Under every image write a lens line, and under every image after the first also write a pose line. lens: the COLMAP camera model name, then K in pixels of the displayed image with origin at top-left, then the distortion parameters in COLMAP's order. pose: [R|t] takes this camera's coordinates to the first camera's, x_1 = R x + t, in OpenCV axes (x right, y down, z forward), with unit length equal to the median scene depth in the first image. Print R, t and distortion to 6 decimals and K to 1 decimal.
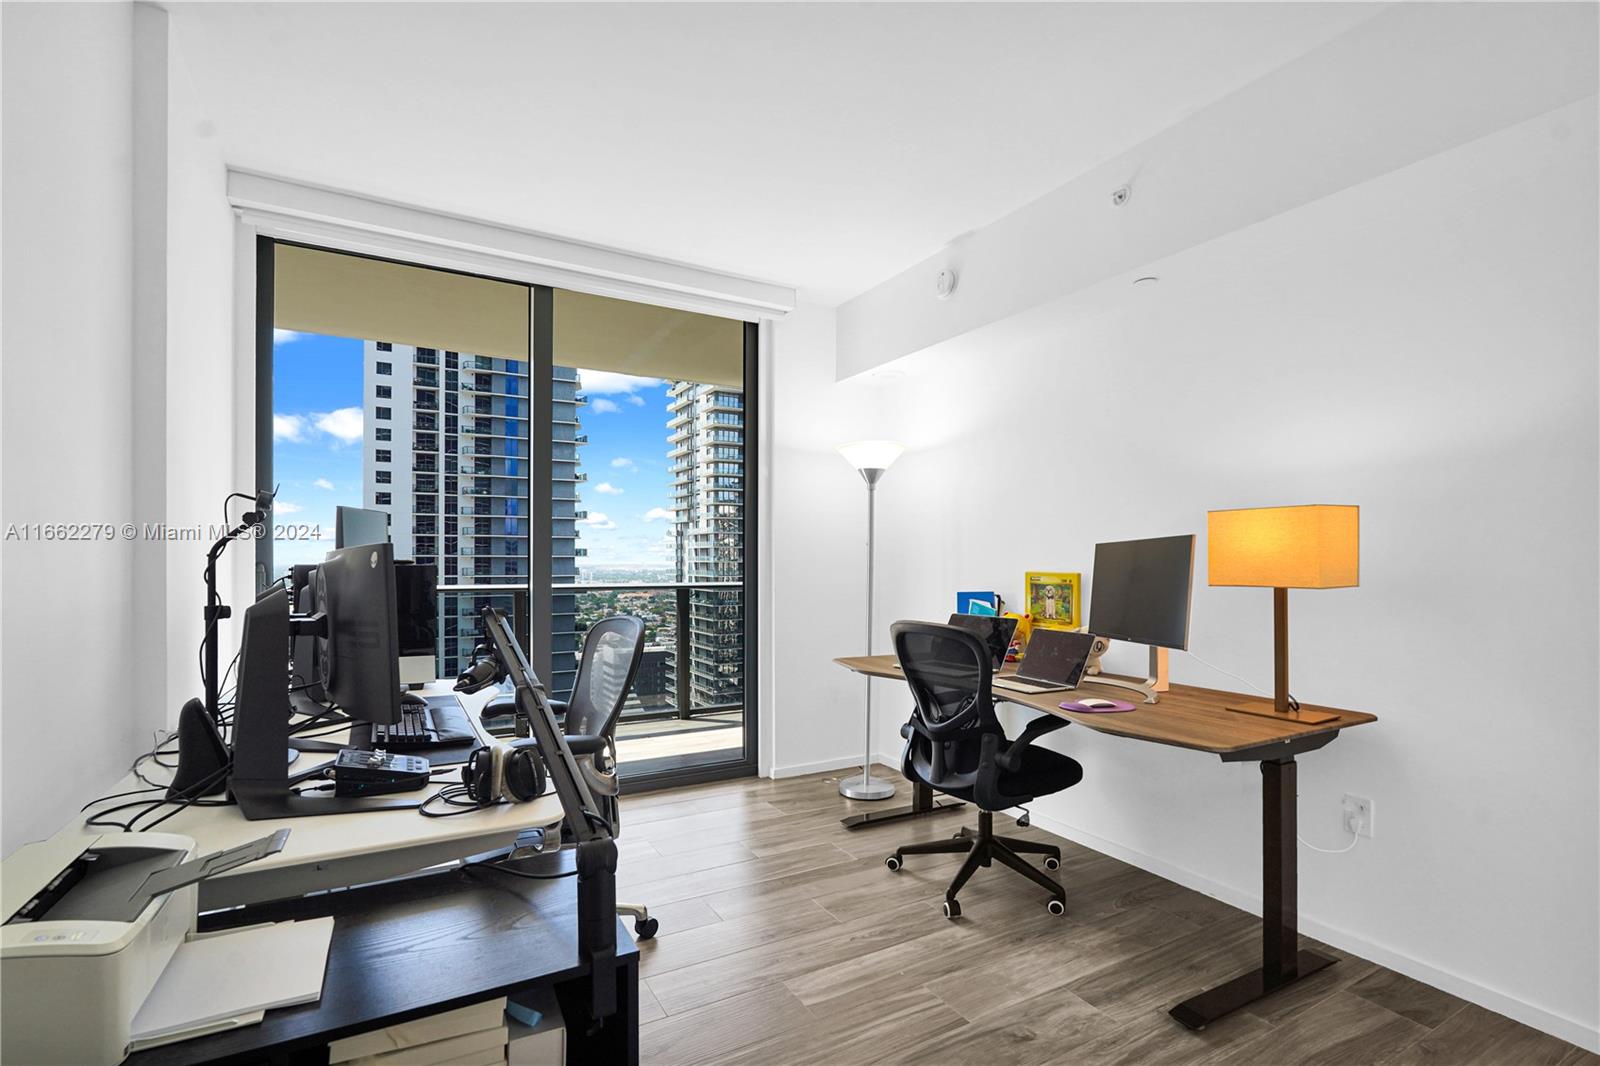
lens RADIAL K [[732.5, 0, 804.2], [0, 732.5, 547.7], [0, 0, 1]] dist [-0.002001, 0.000330]
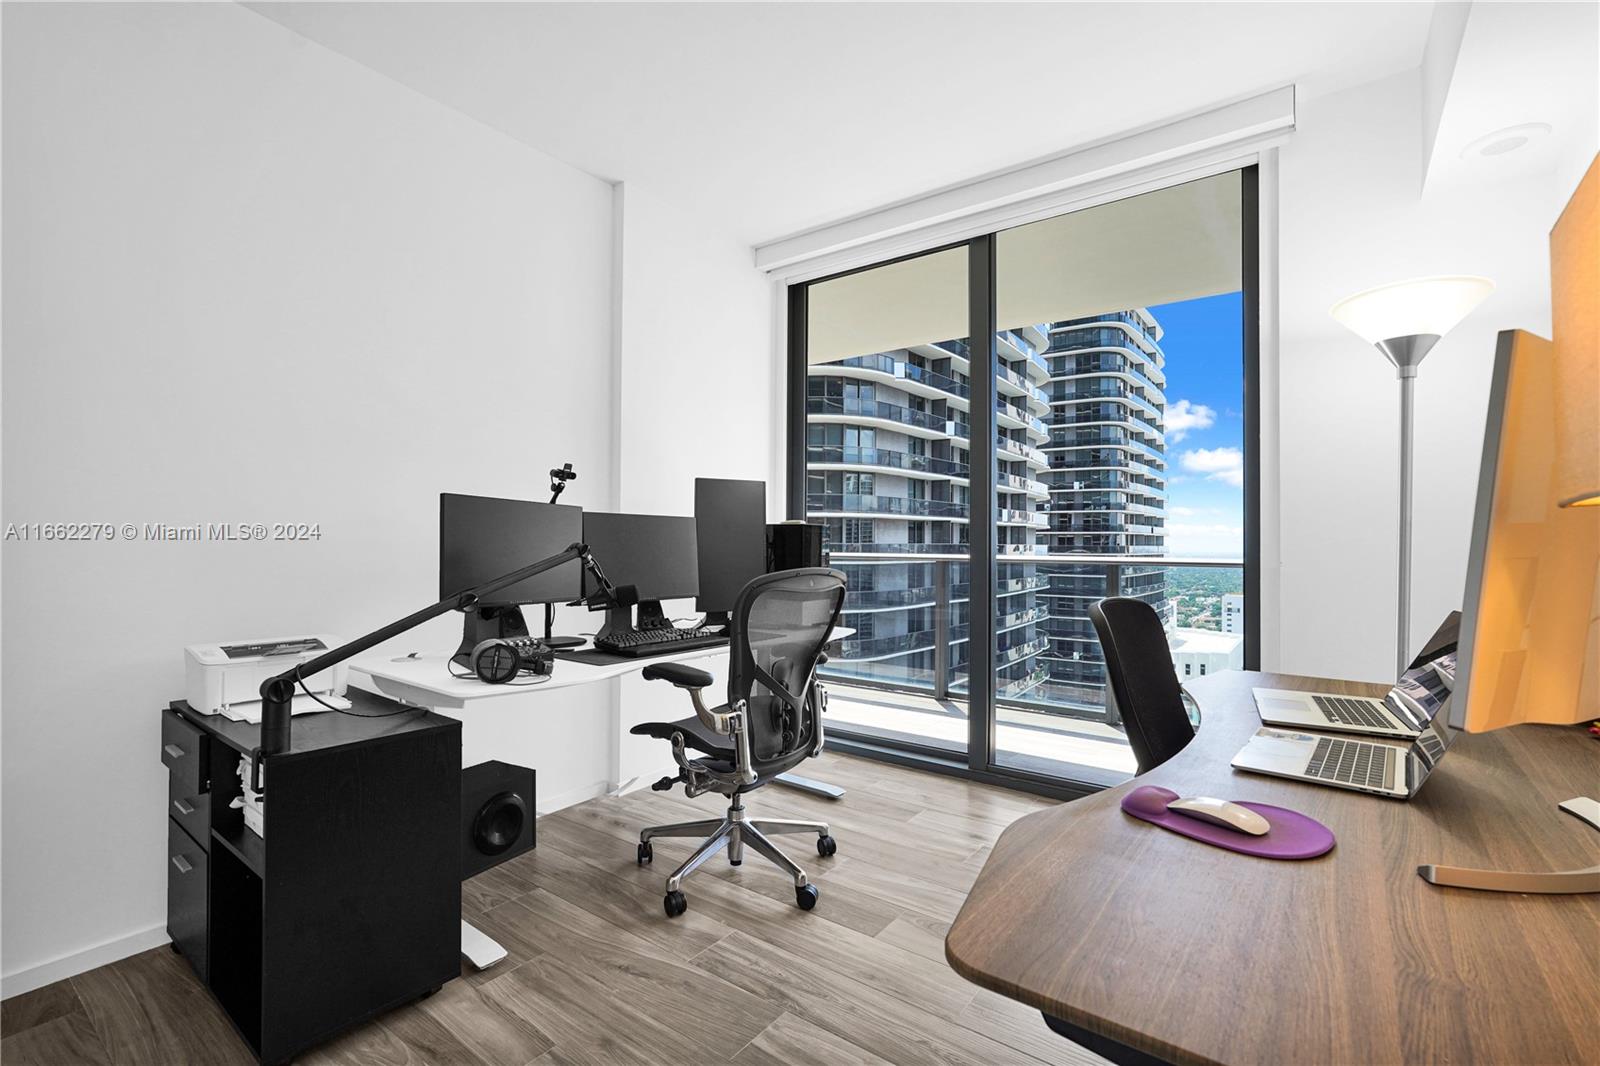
lens RADIAL K [[748.7, 0, 803.6], [0, 748.7, 566.3], [0, 0, 1]] dist [-0.012925, 0.000210]
pose [[0.403251, 0.012639, -0.915002, 0.654739], [0.006959, 0.999833, 0.016878, 0.072712], [0.915063, -0.013173, 0.403096, 0.615877]]
